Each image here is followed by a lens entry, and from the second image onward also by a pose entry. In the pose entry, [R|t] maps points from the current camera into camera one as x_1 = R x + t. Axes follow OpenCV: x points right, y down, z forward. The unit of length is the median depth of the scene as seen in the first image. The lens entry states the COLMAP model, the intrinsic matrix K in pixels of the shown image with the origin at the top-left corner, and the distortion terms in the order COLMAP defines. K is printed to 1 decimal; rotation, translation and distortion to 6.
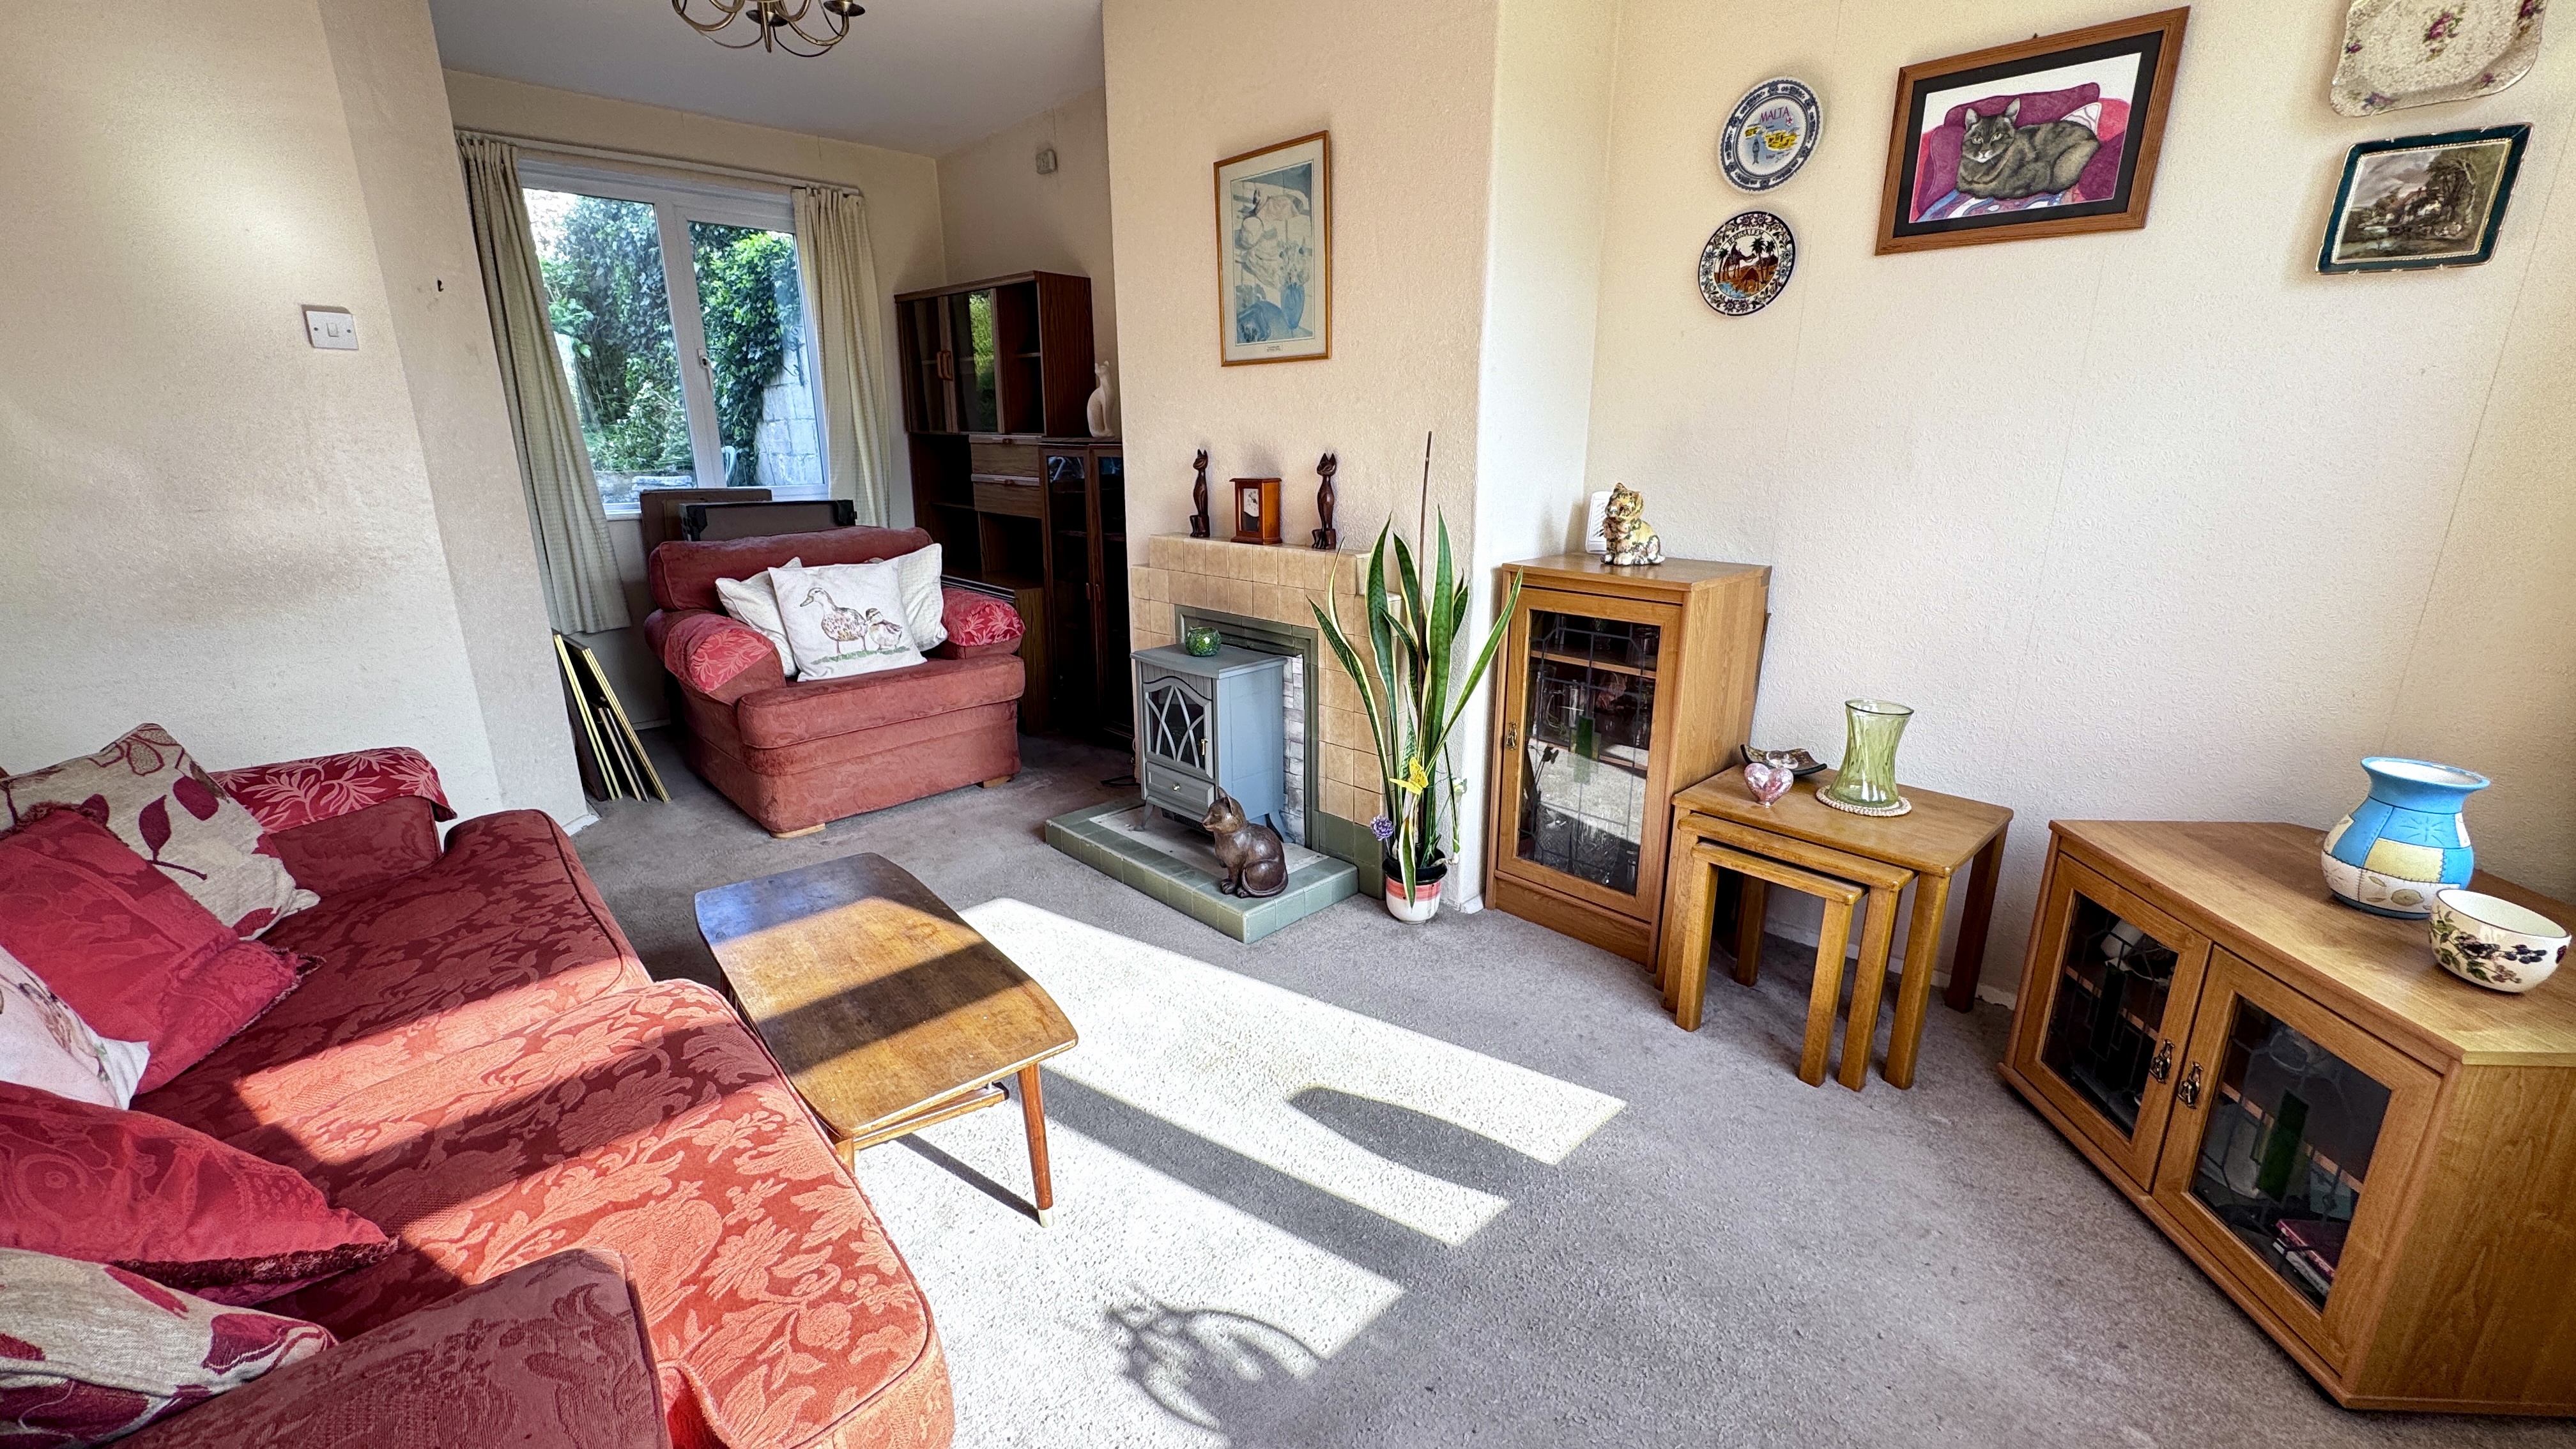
lens RADIAL K [[1050.1, 0, 1287.1], [0, 1050.1, 735.6], [0, 0, 1]] dist [-0.000931, -0.000187]
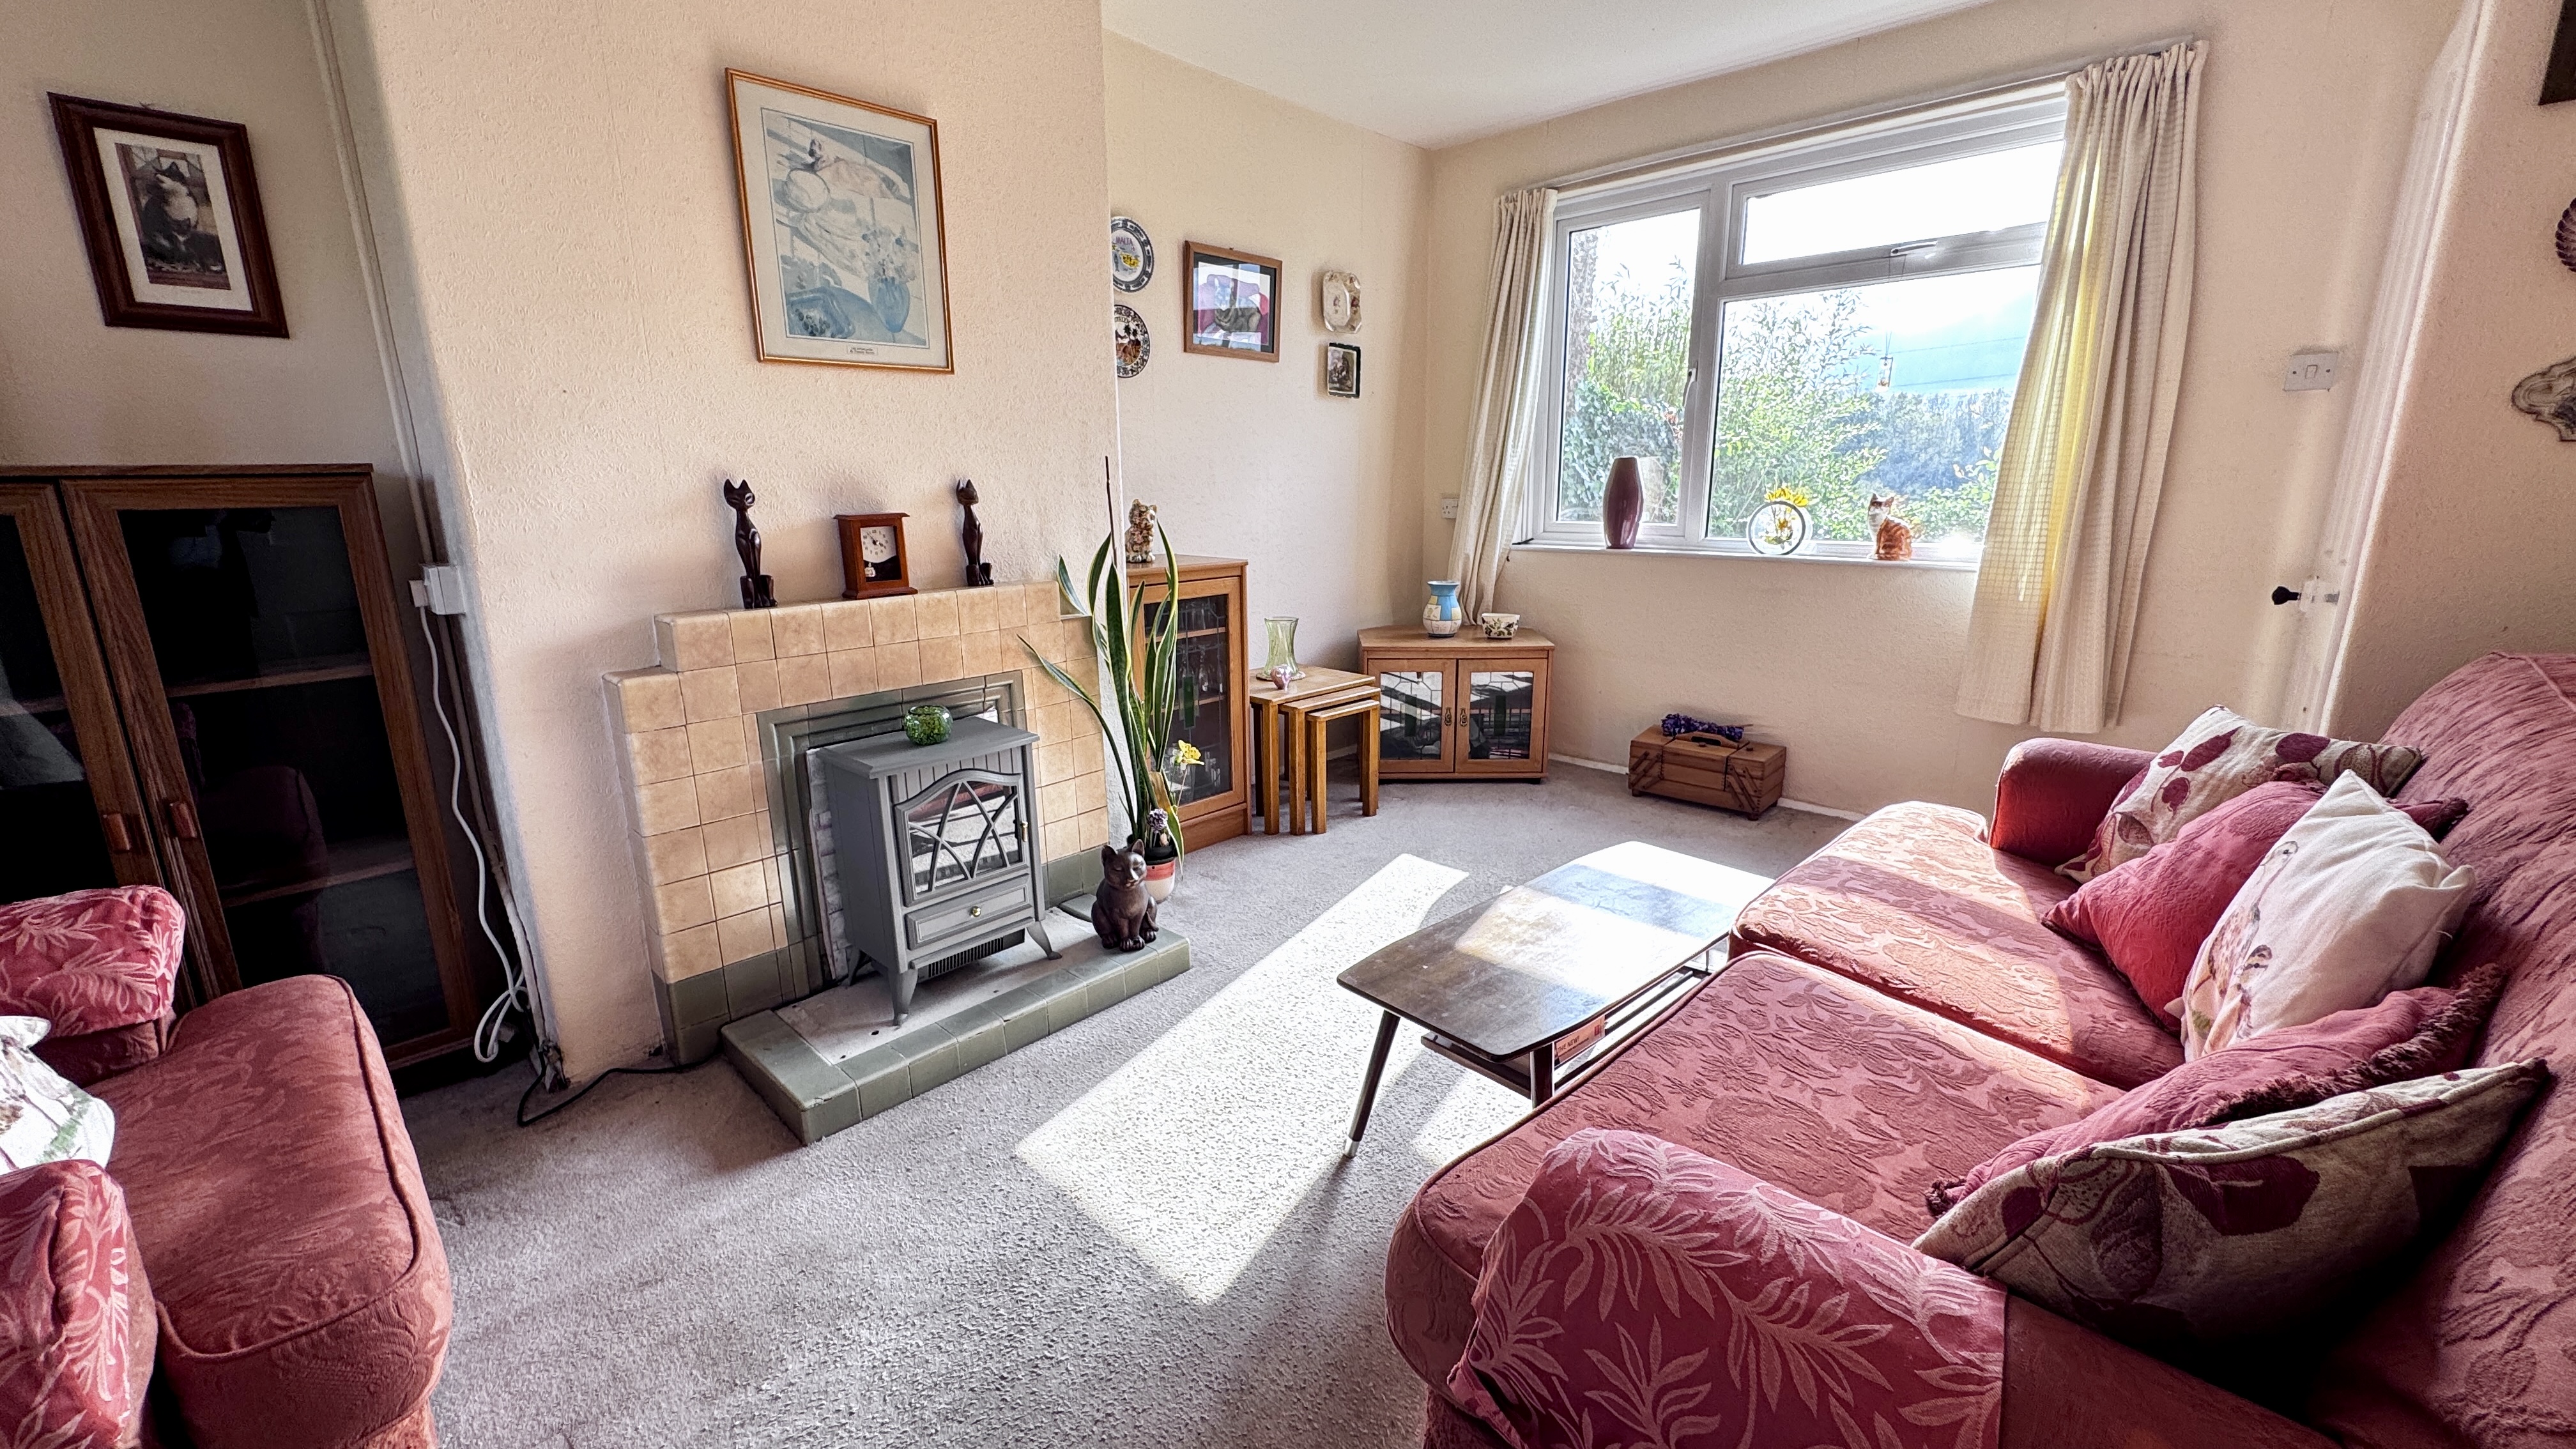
lens RADIAL K [[1030.3, 0, 1288.0], [0, 1030.3, 724.5], [0, 0, 1]] dist [-0.000675, -0.000198]
pose [[-0.045989, -0.232635, 0.971476, -0.872217], [0.285183, 0.928975, 0.235958, -0.203341], [-0.957369, 0.287900, 0.023621, 0.774594]]
